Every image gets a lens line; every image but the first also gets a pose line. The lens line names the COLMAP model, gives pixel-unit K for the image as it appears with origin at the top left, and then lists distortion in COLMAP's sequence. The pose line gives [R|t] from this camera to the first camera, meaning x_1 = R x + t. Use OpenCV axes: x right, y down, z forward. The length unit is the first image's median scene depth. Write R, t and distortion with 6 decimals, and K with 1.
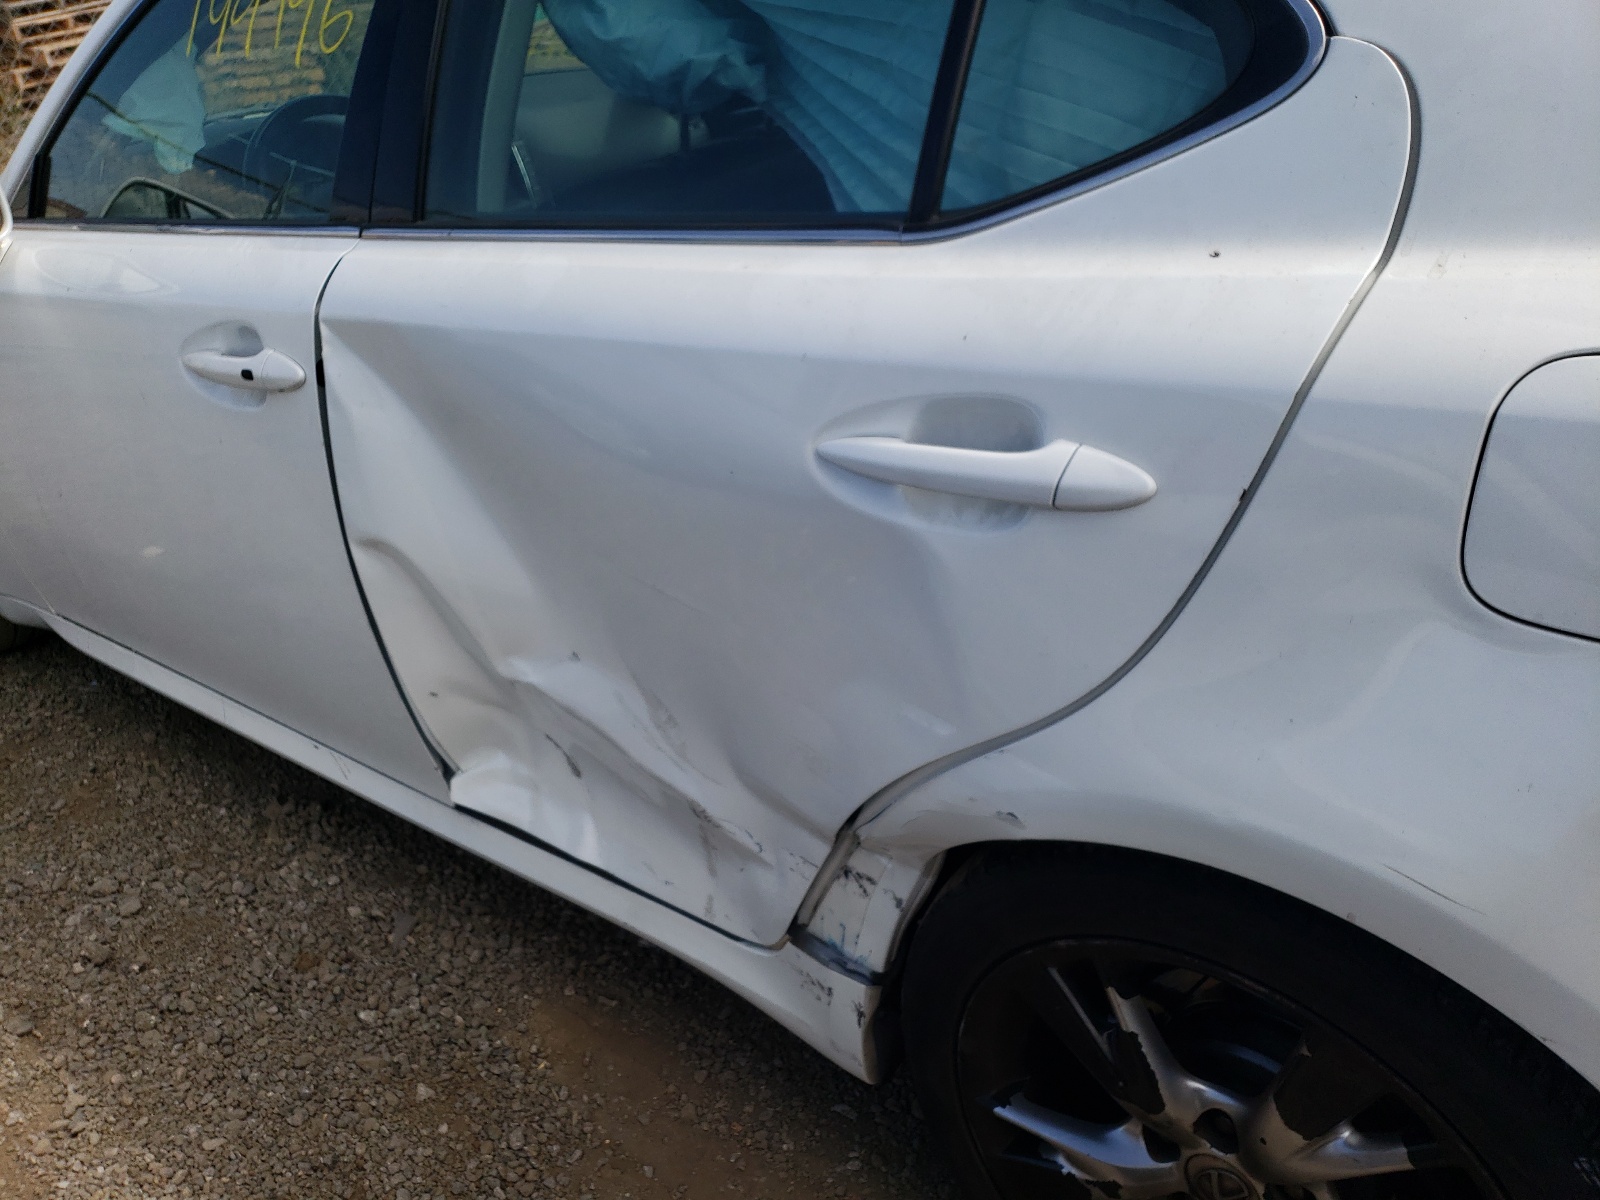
lens RADIAL K [[1195.2, 0, 800.0], [0, 1195.2, 600.0], [0, 0, 1]] dist [0.001632, 0.000415]
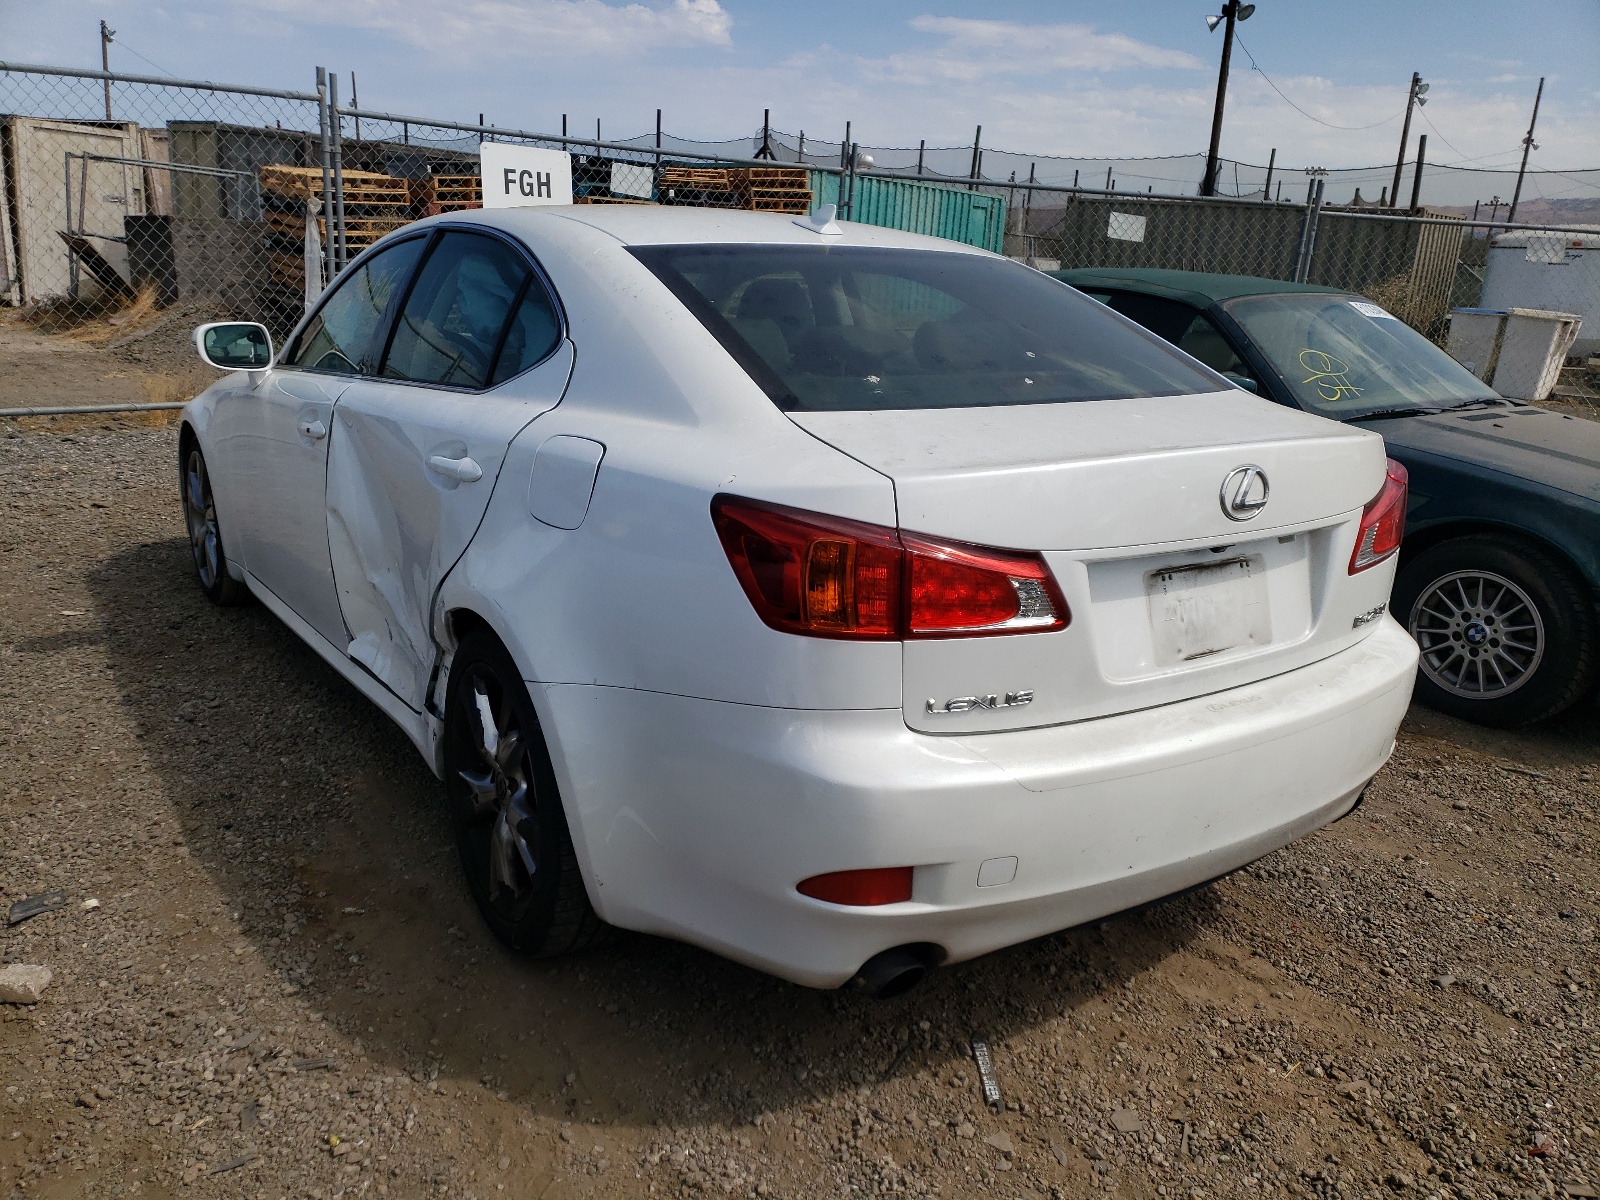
lens RADIAL K [[1195.2, 0, 800.0], [0, 1195.2, 600.0], [0, 0, 1]] dist [0.001632, 0.000415]
pose [[0.947289, 0.187778, -0.259583, 1.089792], [-0.242377, 0.949896, -0.197361, 0.345135], [0.209517, 0.249875, 0.945339, -0.891142]]
